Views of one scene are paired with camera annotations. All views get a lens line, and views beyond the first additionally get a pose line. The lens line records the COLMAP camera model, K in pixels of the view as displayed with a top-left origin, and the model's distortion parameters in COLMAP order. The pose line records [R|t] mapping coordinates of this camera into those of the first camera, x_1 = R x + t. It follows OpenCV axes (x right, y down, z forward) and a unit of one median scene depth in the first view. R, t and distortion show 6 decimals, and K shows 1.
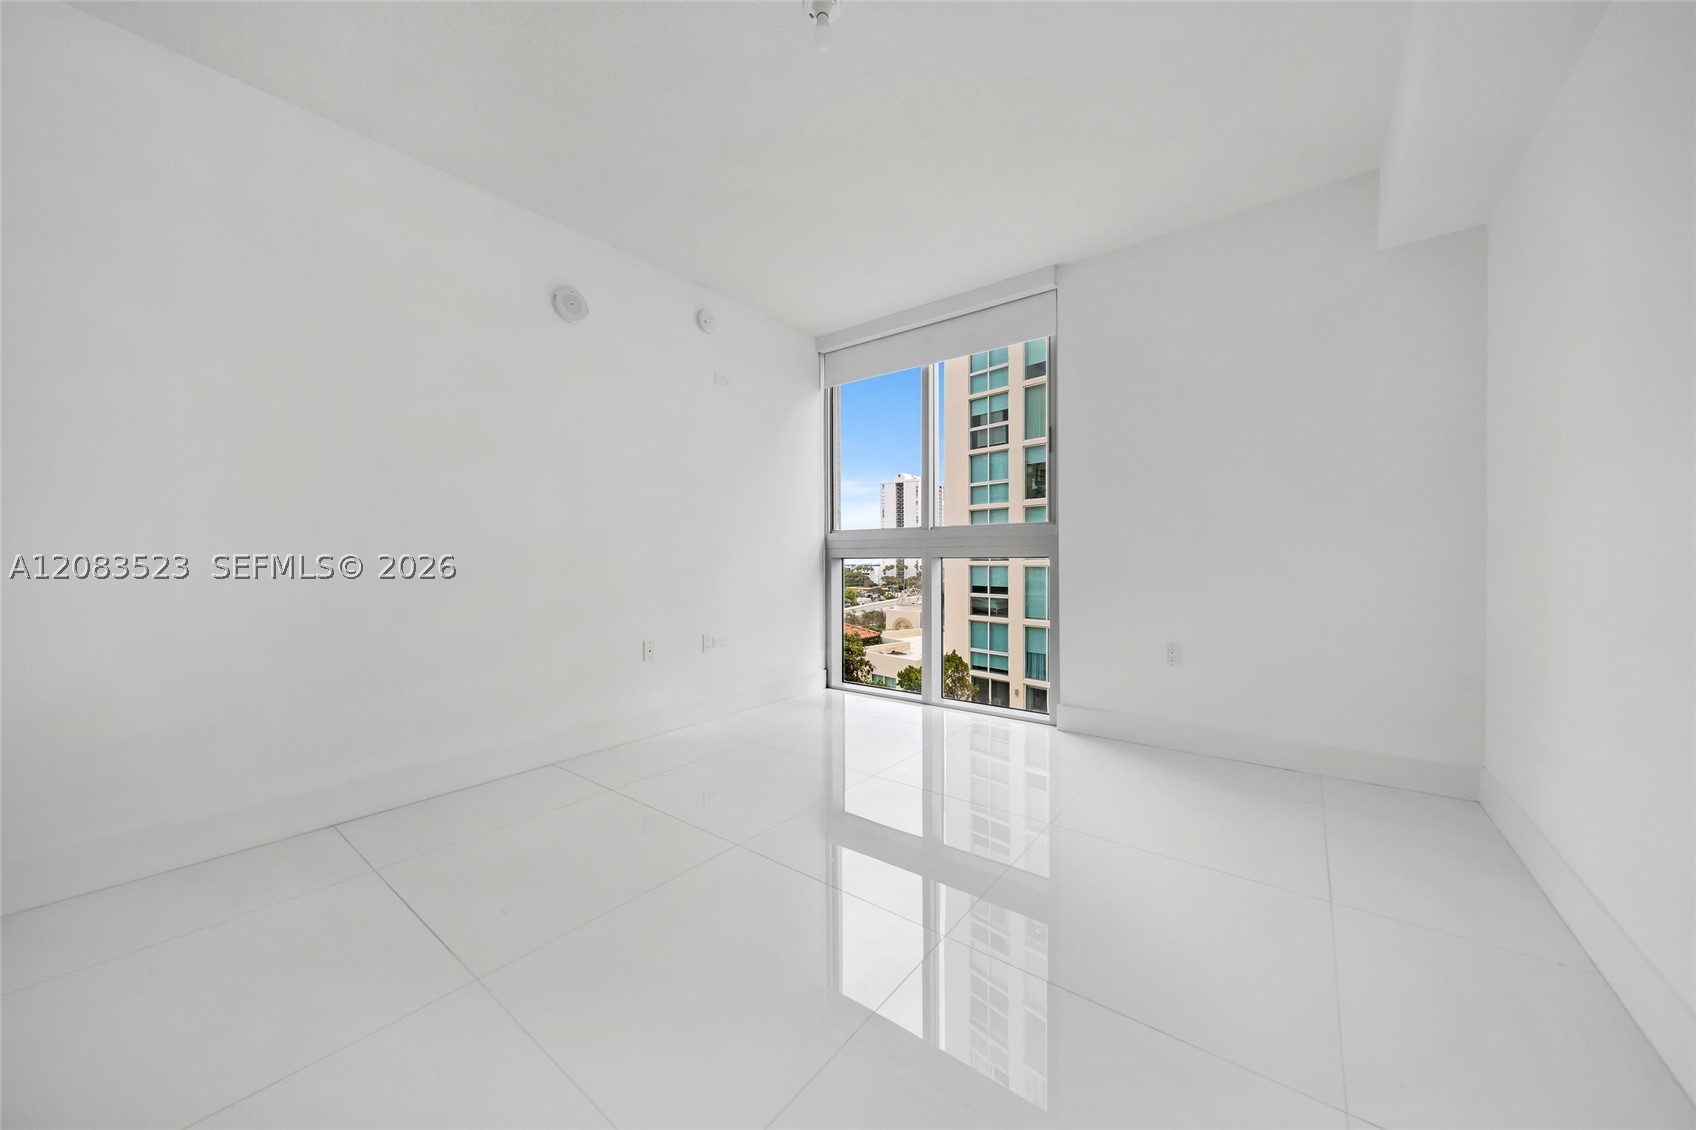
lens RADIAL K [[598.0, 0, 854.4], [0, 598.0, 557.8], [0, 0, 1]] dist [0.004665, -0.000720]
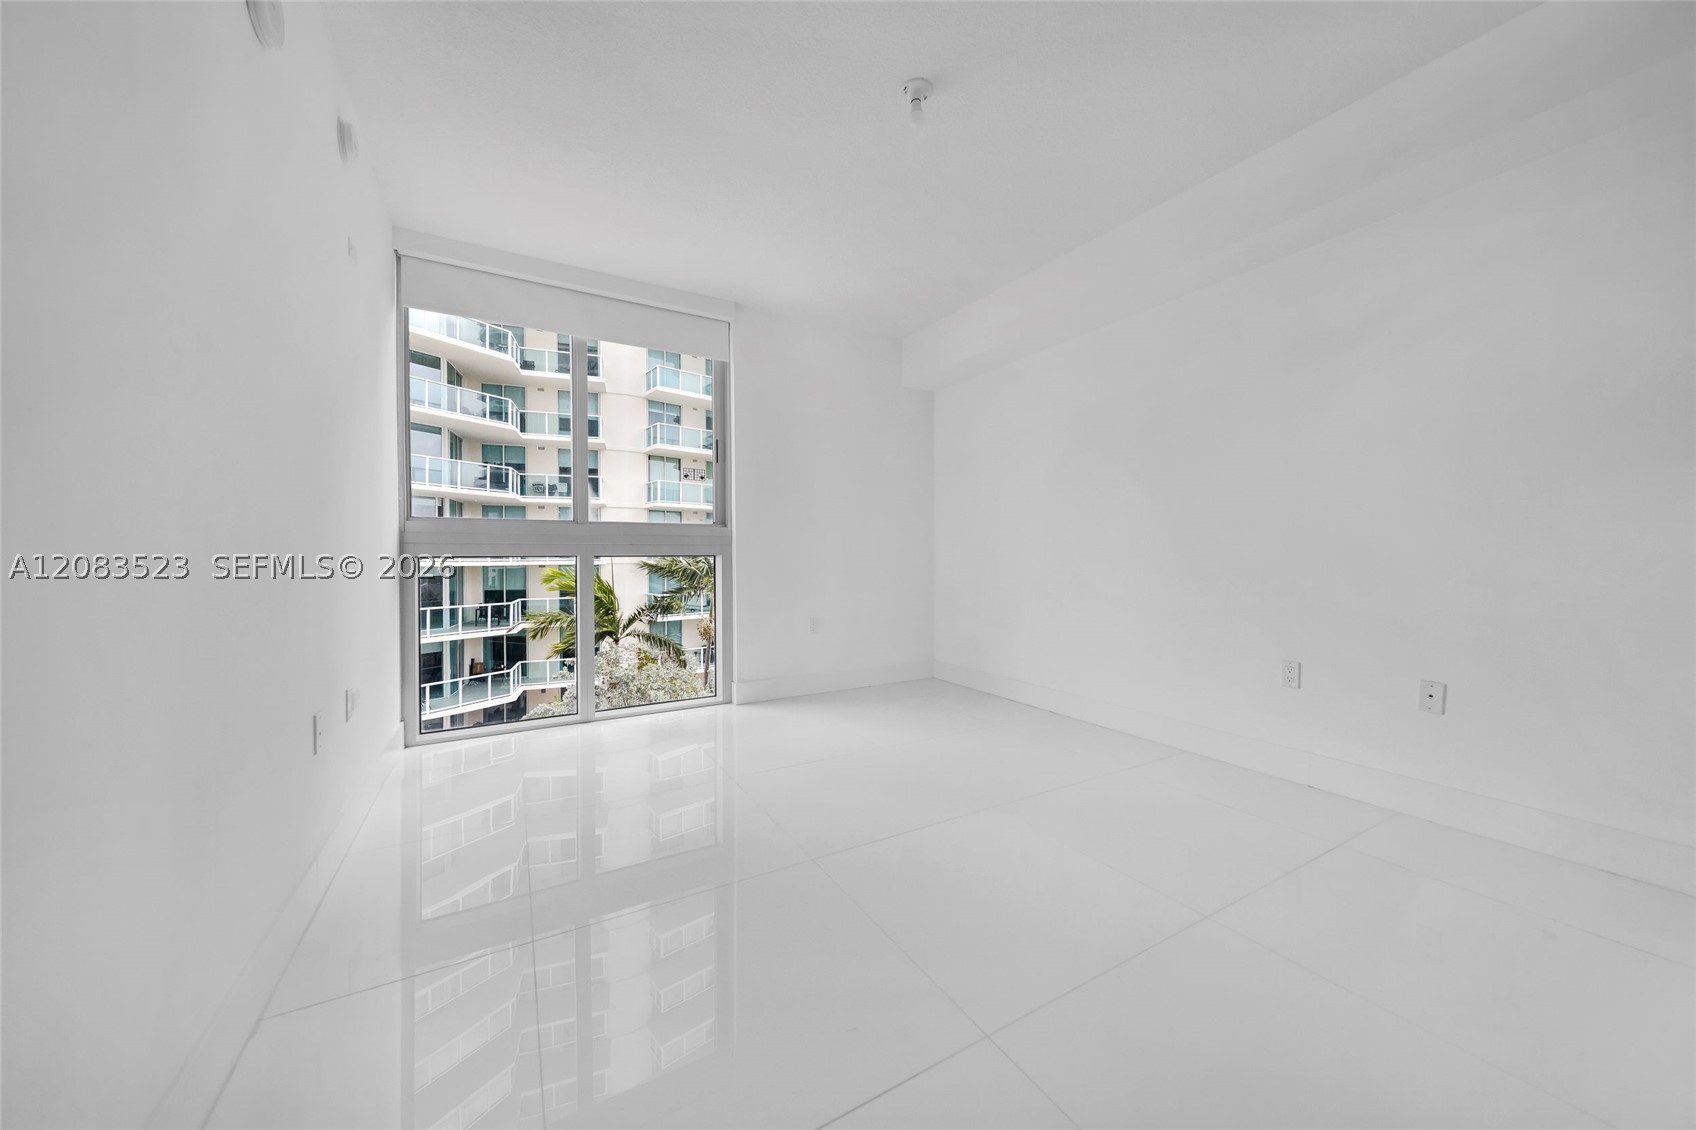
lens RADIAL K [[530.0, 0, 840.0], [0, 530.0, 559.8], [0, 0, 1]] dist [0.000715, -0.000007]
pose [[0.412629, -0.005311, 0.910884, -0.445985], [0.003172, 0.999985, 0.004394, 0.002261], [-0.910894, 0.001076, 0.412640, 0.342102]]
